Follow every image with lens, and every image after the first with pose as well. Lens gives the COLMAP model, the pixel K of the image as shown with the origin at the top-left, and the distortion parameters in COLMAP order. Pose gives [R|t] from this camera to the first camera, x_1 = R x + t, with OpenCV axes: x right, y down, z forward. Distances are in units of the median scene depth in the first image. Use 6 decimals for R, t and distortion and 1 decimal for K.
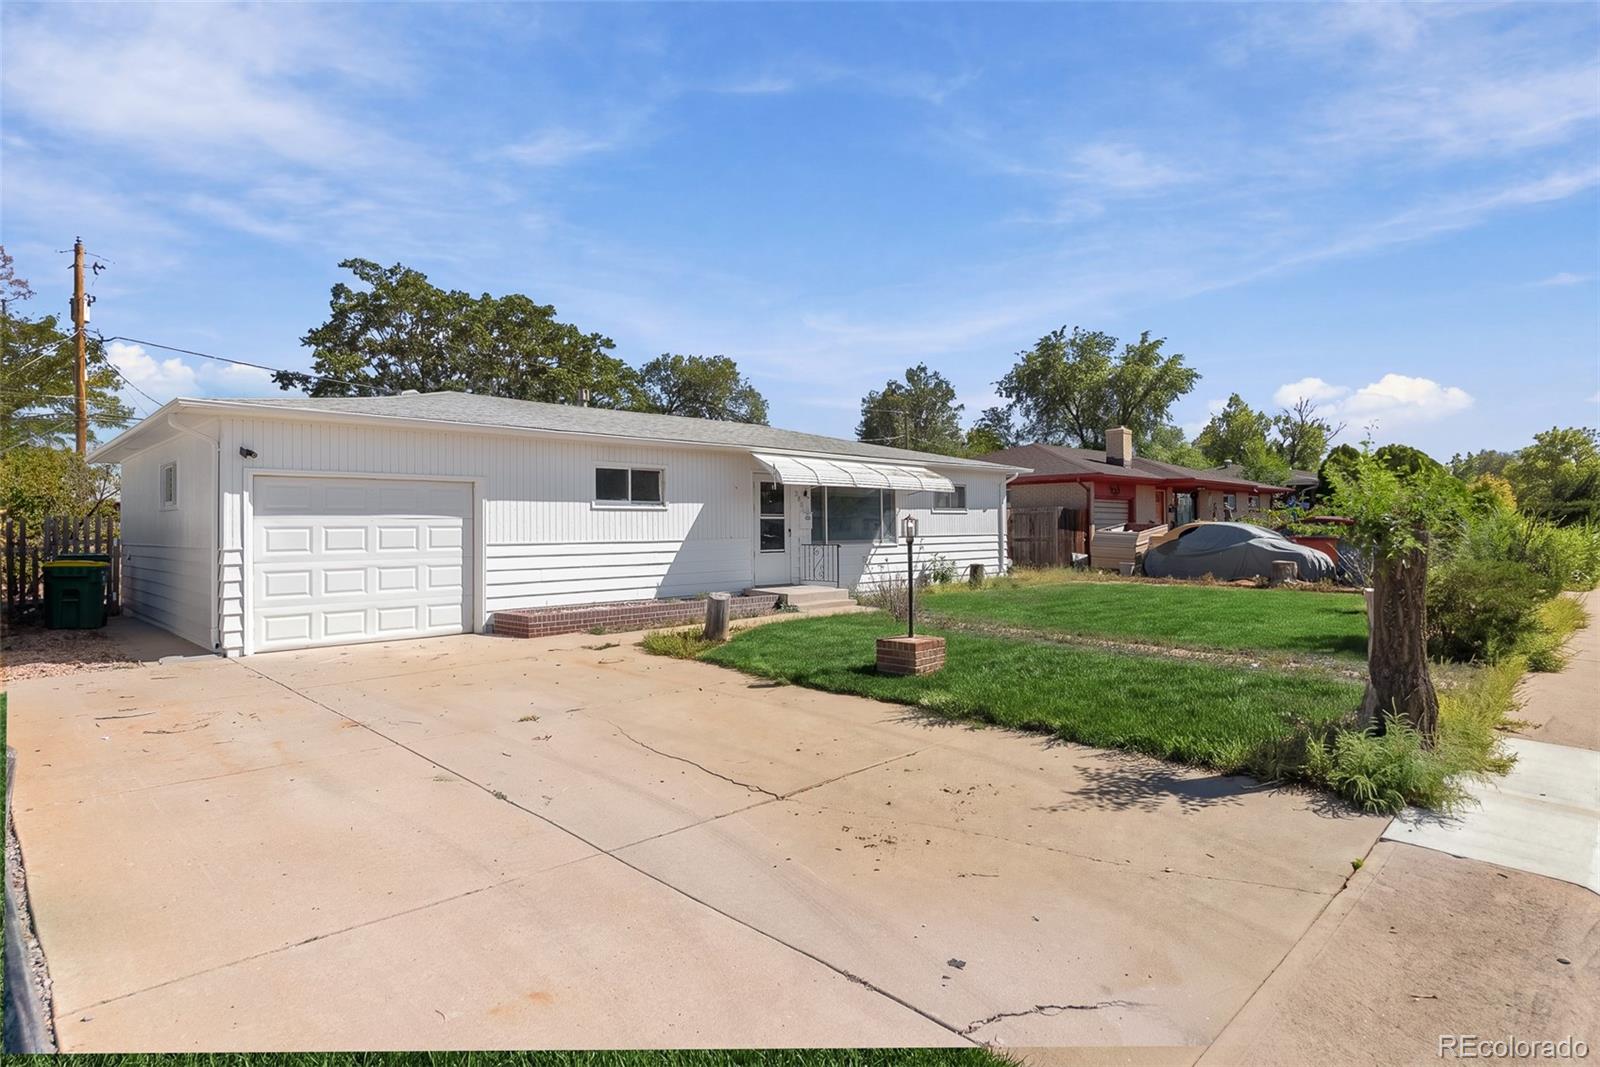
lens RADIAL K [[837.0, 0, 800.0], [0, 837.0, 533.5], [0, 0, 1]] dist [0.022402, -0.000037]
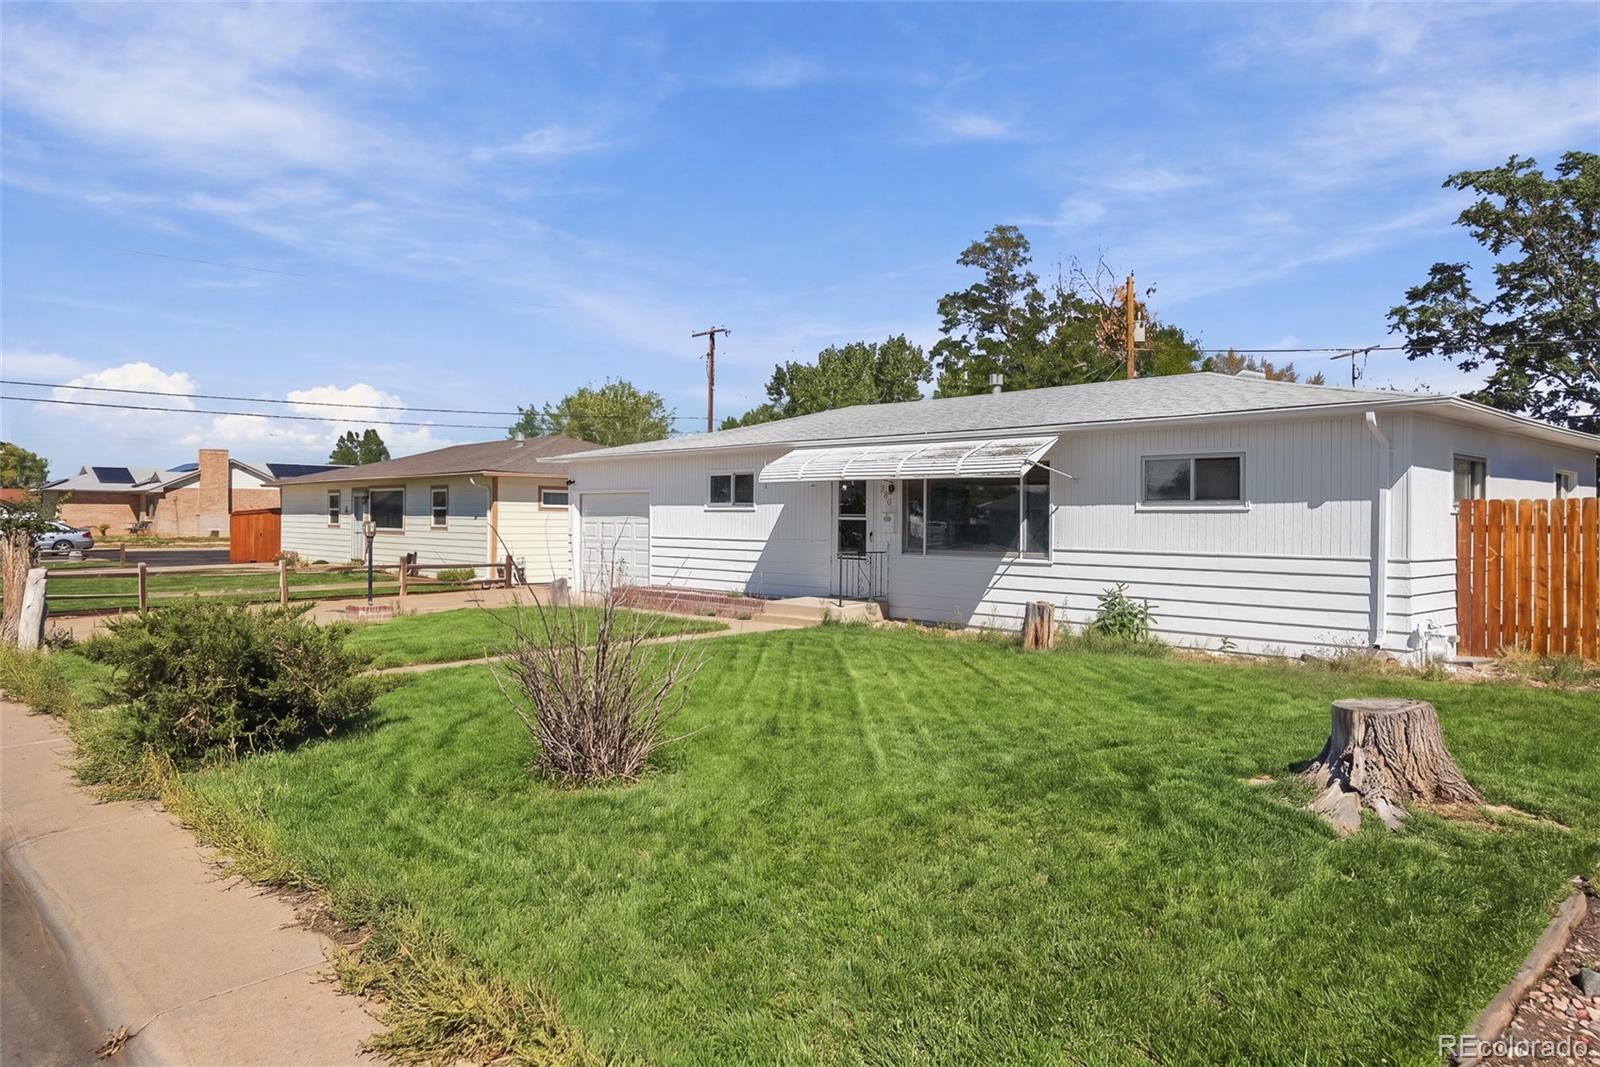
lens RADIAL K [[1055.5, 0, 800.0], [0, 1055.5, 533.5], [0, 0, 1]] dist [0.003055, 0.000032]
pose [[-0.021830, 0.022253, -0.999514, 1.173129], [-0.013279, 0.999658, 0.022546, -0.030345], [0.999674, 0.013765, -0.021527, 1.083374]]
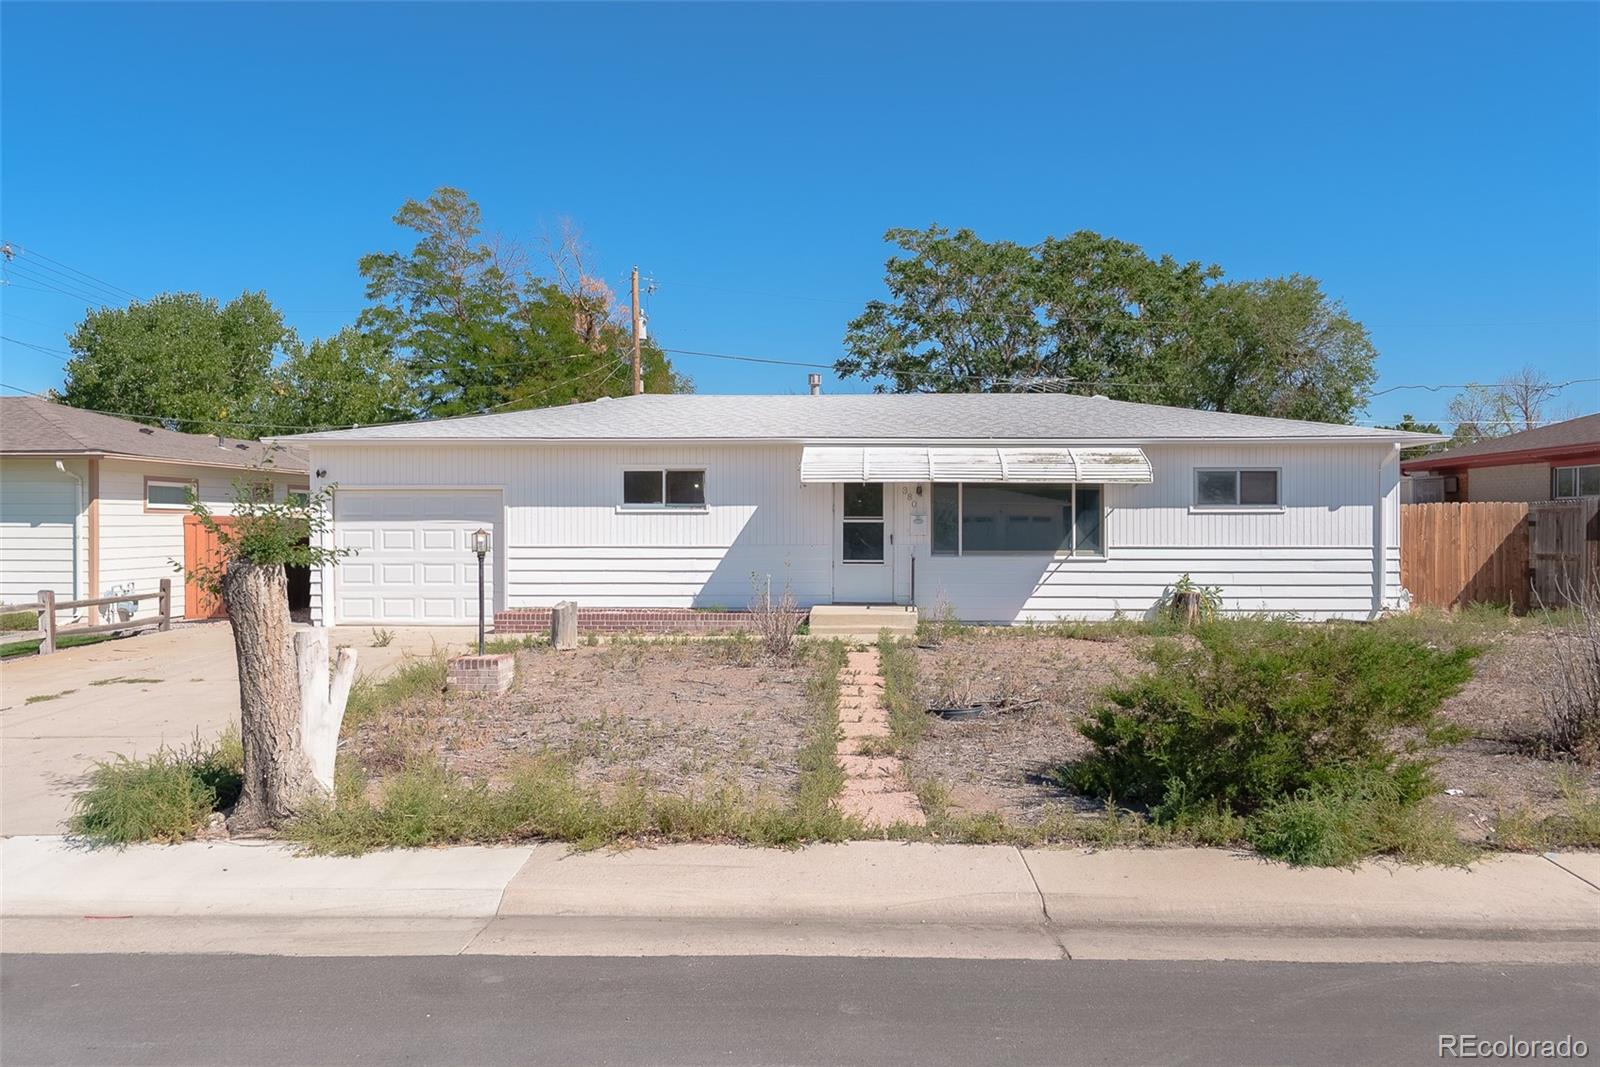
lens RADIAL K [[1174.1, 0, 800.0], [0, 1174.1, 533.5], [0, 0, 1]] dist [0.014561, 0.001942]
pose [[0.694011, 0.012288, -0.719860, 0.842251], [-0.009843, 0.999923, 0.007579, -0.016482], [0.719897, 0.001826, 0.694078, 0.173160]]
